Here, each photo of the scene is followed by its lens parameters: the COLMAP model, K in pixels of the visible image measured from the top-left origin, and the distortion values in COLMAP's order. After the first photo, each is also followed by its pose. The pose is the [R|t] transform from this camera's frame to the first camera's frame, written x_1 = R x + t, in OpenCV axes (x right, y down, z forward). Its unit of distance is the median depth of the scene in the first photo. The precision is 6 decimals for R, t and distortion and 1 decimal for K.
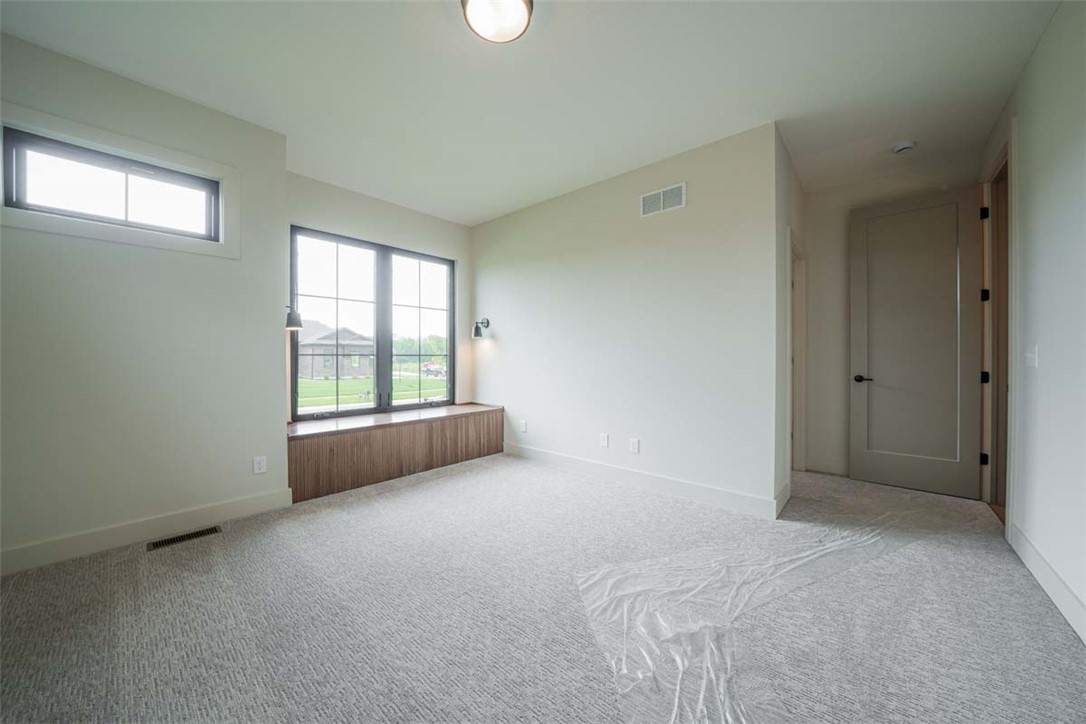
lens RADIAL K [[392.3, 0, 542.5], [0, 392.3, 362.6], [0, 0, 1]] dist [0.000007, -0.000072]
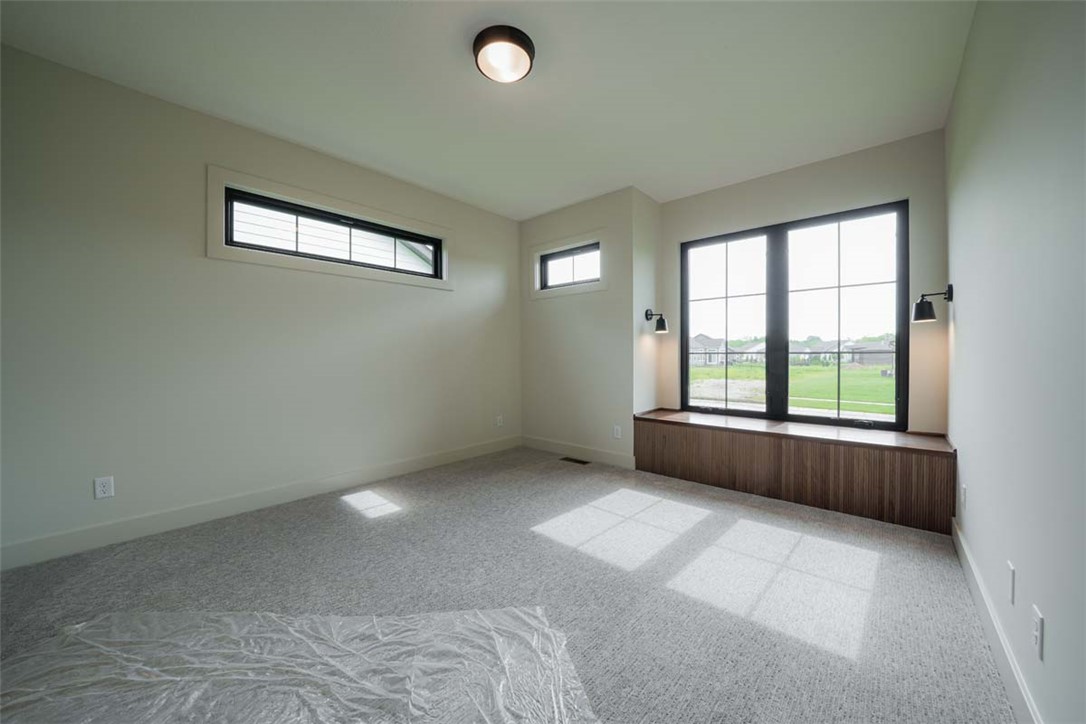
lens RADIAL K [[398.2, 0, 543.0], [0, 398.2, 362.0], [0, 0, 1]] dist [-0.001236, -0.000074]
pose [[-0.005567, 0.018218, -0.999819, 0.506666], [-0.011112, 0.999771, 0.018279, -0.009921], [0.999923, 0.011211, -0.005364, 0.532179]]
